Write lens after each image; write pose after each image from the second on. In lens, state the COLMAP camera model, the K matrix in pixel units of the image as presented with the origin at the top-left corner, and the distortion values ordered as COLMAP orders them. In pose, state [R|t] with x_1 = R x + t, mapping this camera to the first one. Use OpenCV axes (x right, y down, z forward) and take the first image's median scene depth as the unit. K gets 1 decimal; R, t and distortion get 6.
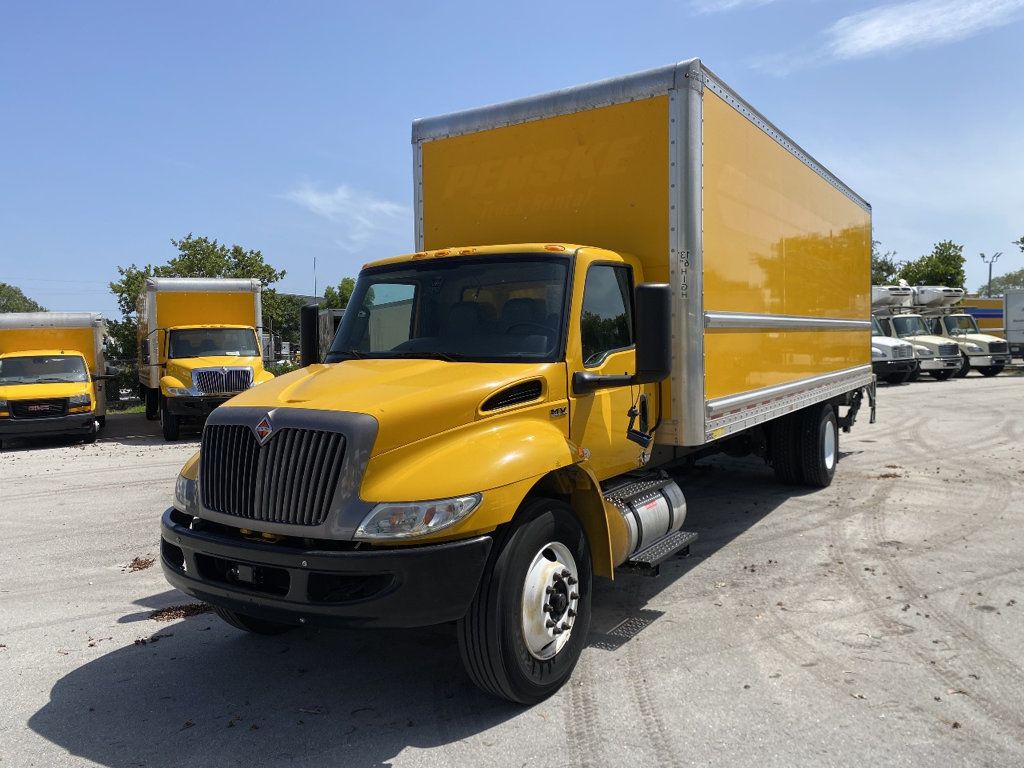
lens RADIAL K [[788.8, 0, 511.4], [0, 788.8, 353.9], [0, 0, 1]] dist [0.005974, 0.000151]
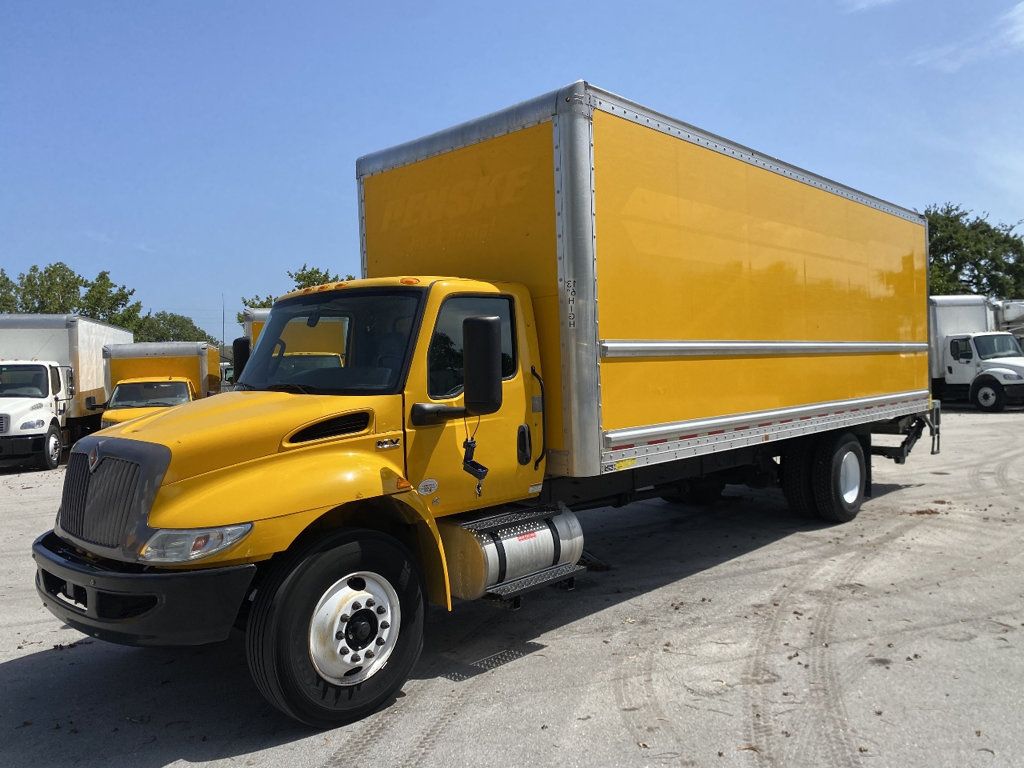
lens RADIAL K [[786.7, 0, 513.4], [0, 786.7, 381.0], [0, 0, 1]] dist [0.051427, -0.076426]
pose [[0.984407, -0.003514, -0.175872, 0.332788], [0.004562, 0.999974, 0.005552, -0.009894], [0.175848, -0.006268, 0.984397, 0.022161]]
